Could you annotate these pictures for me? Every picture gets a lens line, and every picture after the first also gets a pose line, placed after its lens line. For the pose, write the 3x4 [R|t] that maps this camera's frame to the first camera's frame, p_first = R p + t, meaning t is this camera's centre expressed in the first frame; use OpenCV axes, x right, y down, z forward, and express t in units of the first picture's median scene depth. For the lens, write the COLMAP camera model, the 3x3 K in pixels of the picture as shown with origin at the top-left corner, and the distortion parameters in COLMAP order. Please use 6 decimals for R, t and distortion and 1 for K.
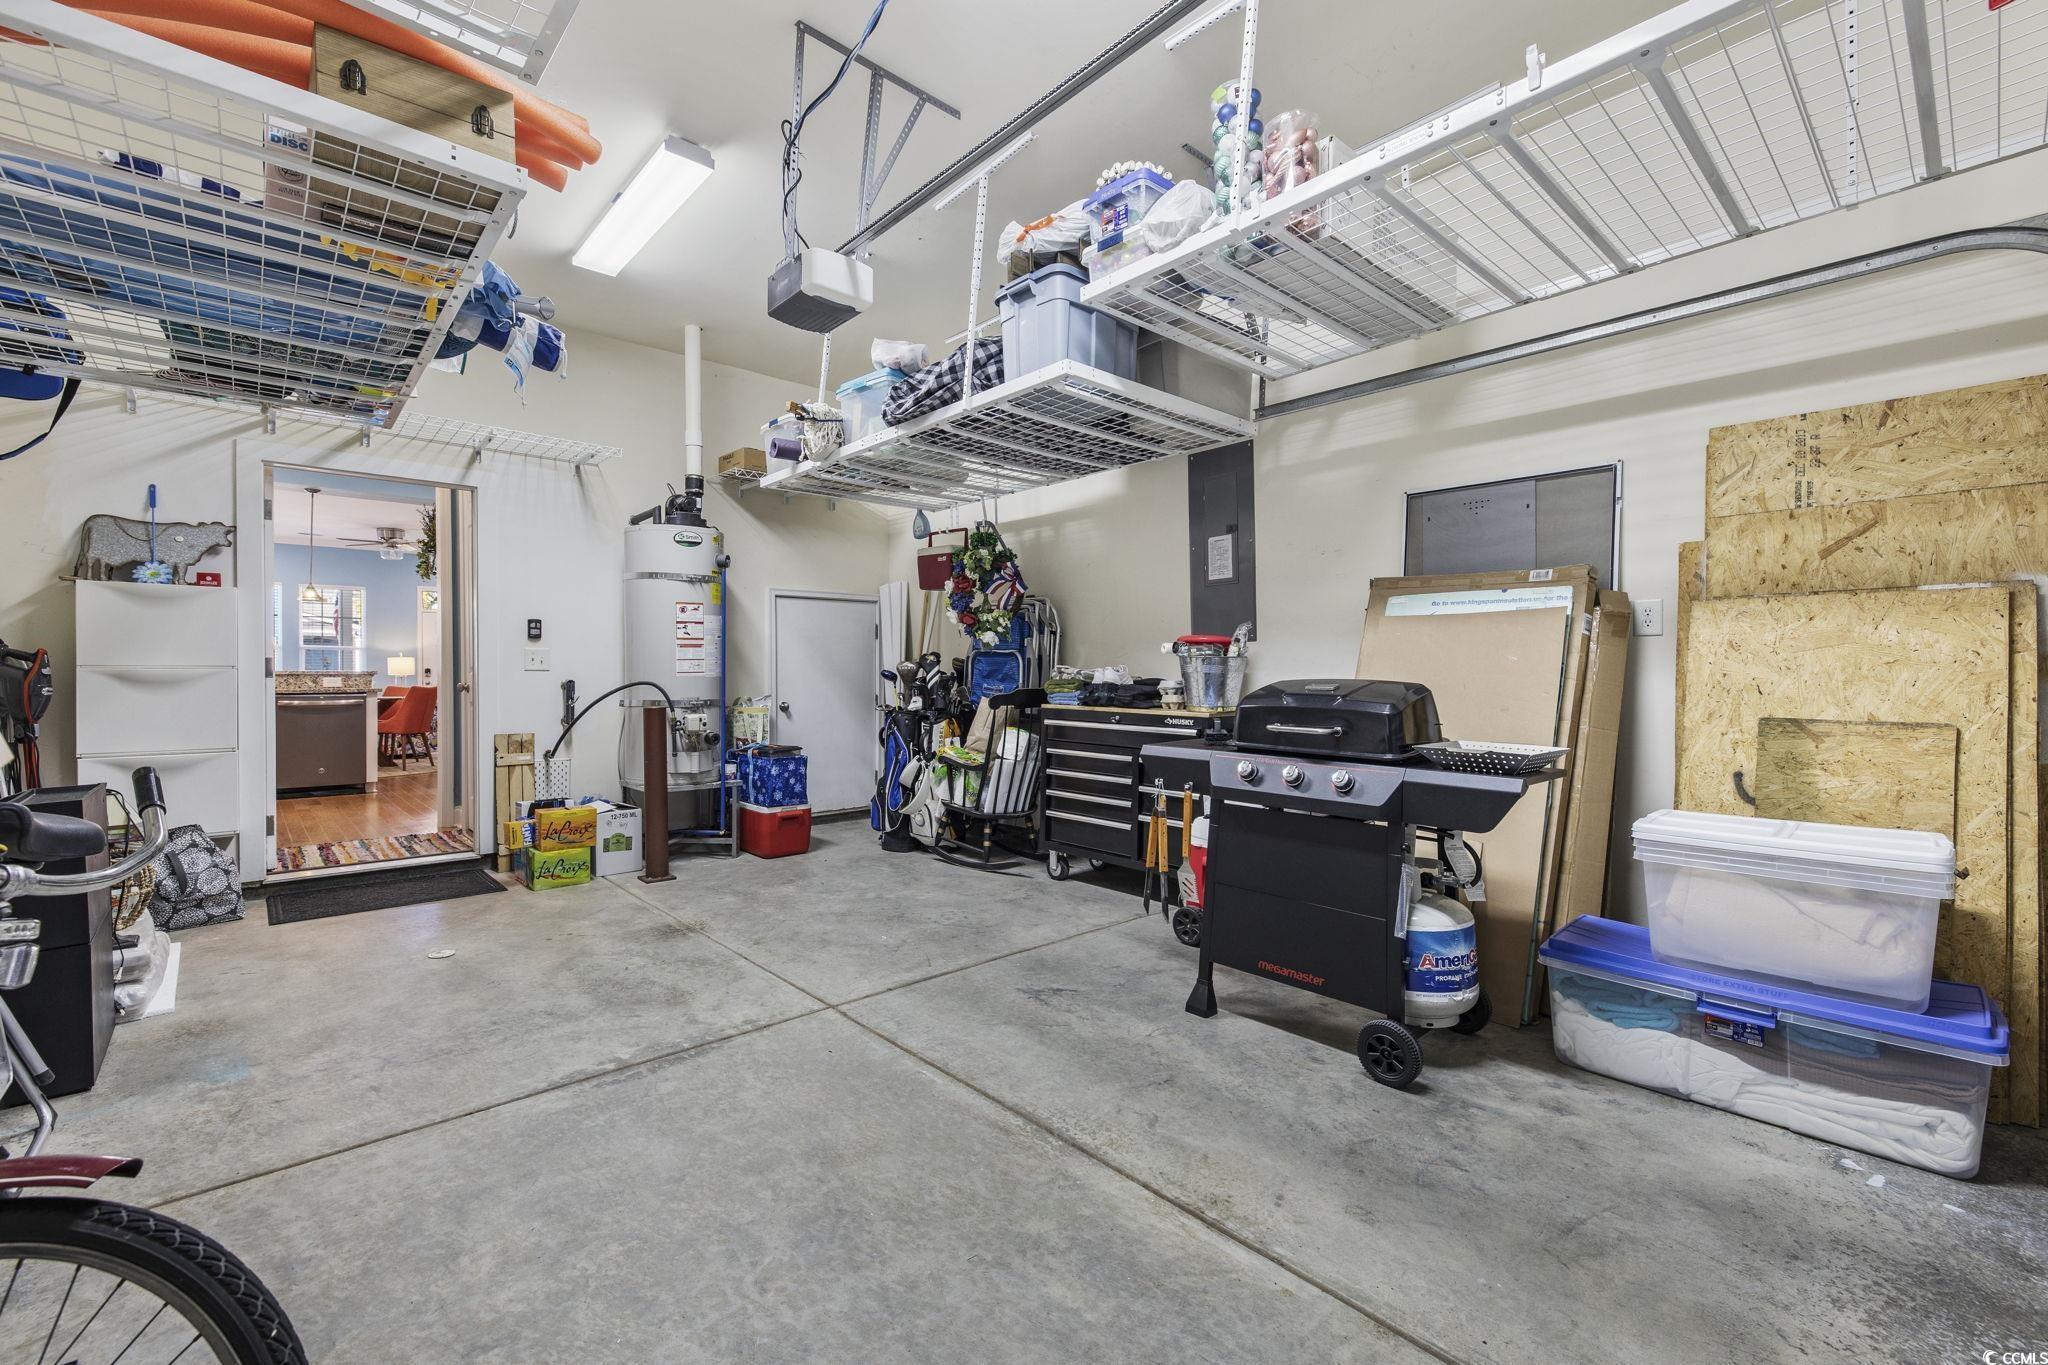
lens RADIAL K [[863.9, 0, 1016.7], [0, 863.9, 686.5], [0, 0, 1]] dist [0.003277, -0.000873]
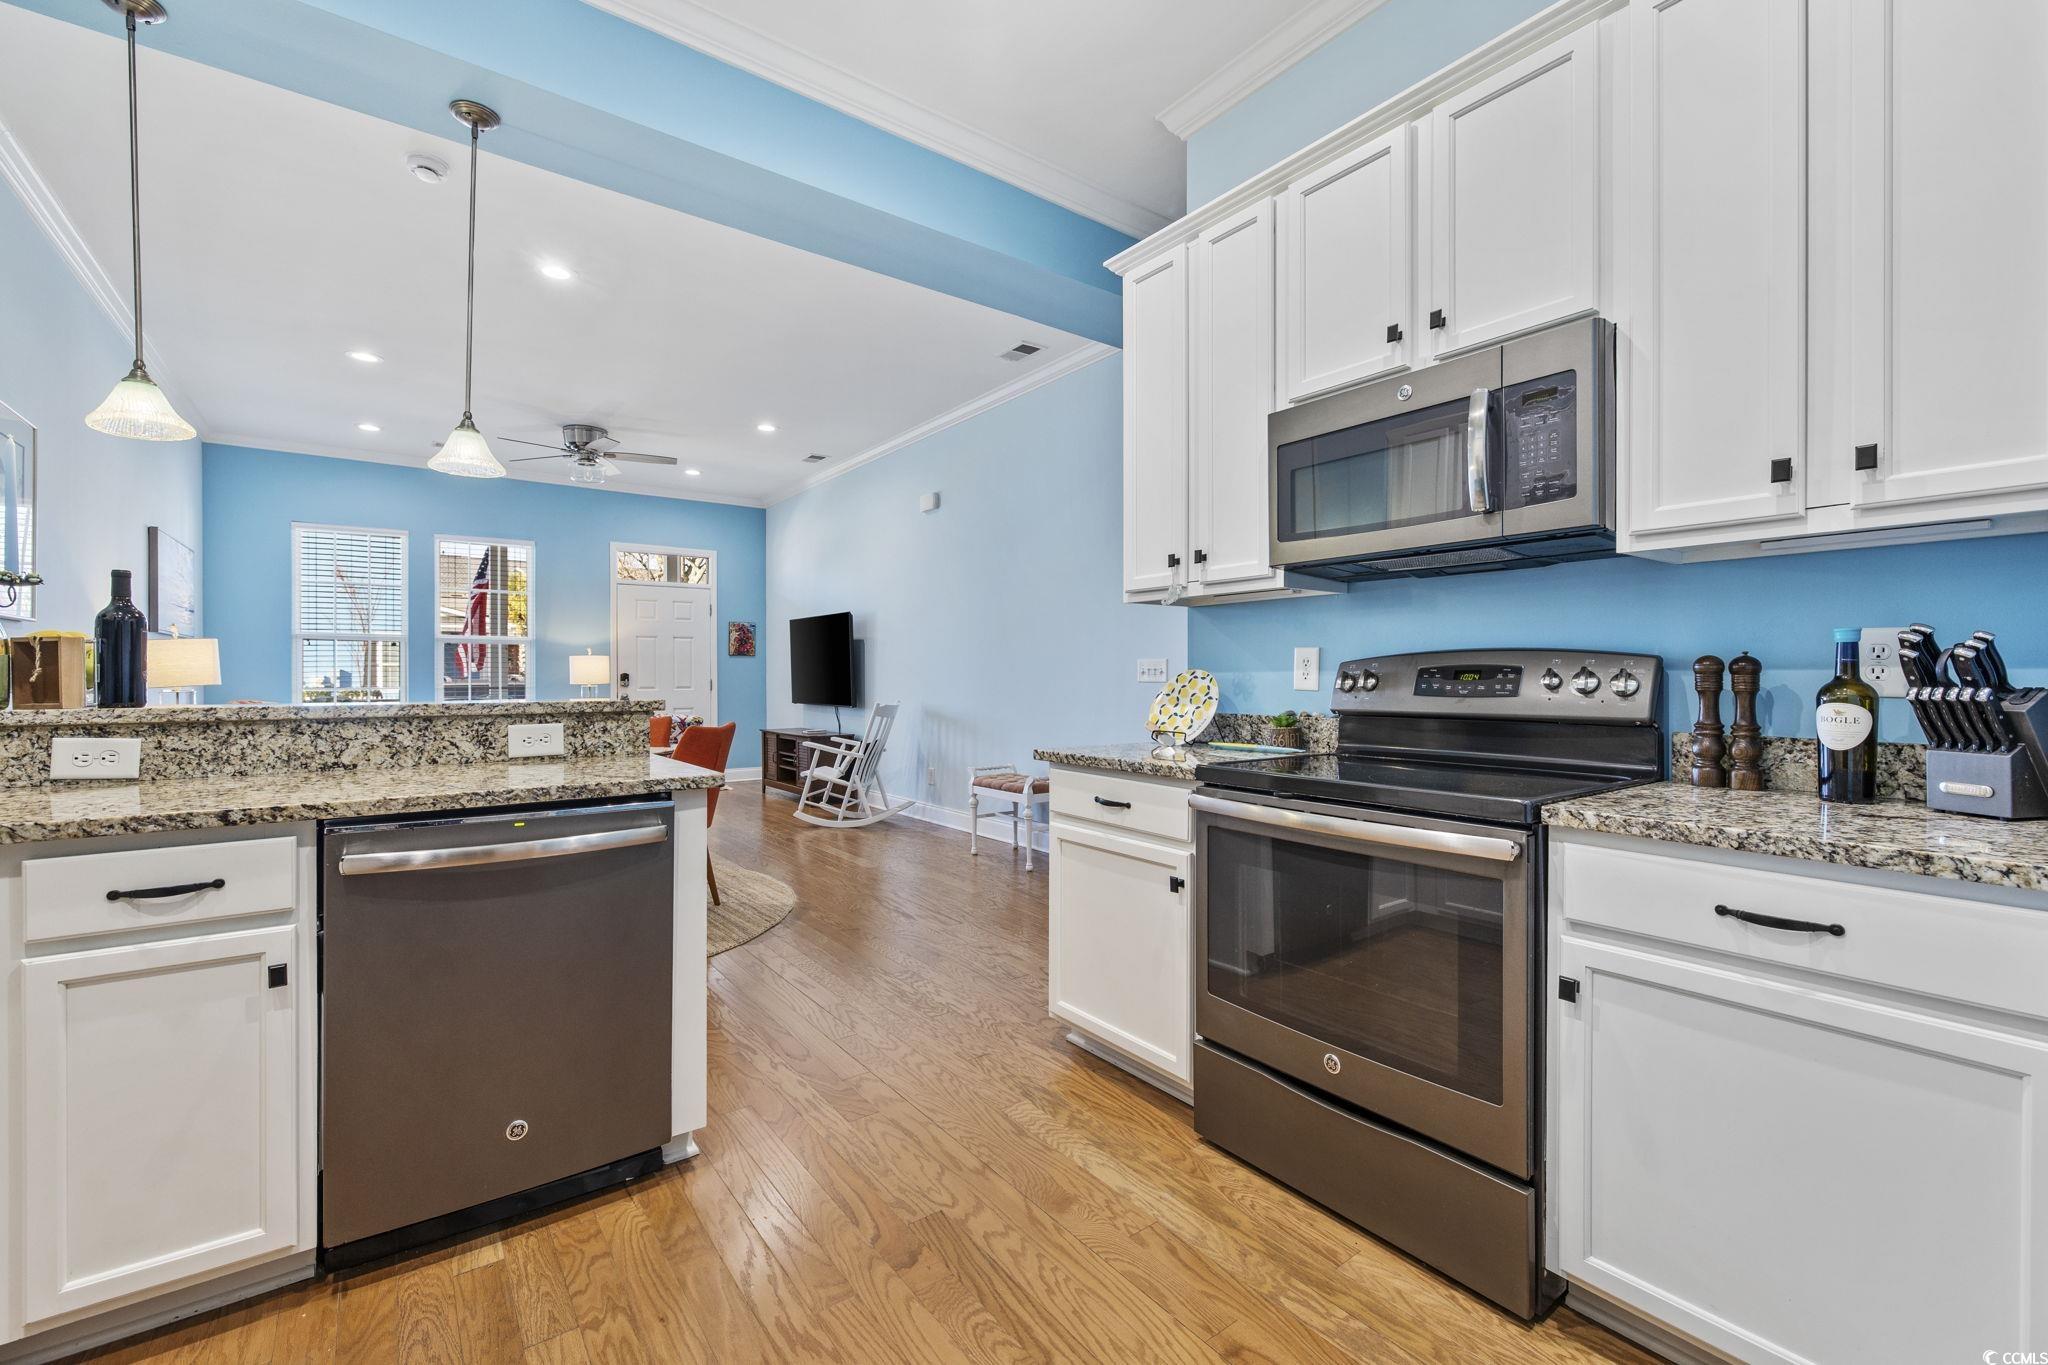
lens RADIAL K [[863.9, 0, 1028.2], [0, 863.9, 684.8], [0, 0, 1]] dist [0.003277, -0.000873]
pose [[0.995895, -0.000404, -0.090515, -0.352937], [0.000684, 0.999995, 0.003059, -0.014813], [0.090514, -0.003109, 0.995890, 0.429254]]
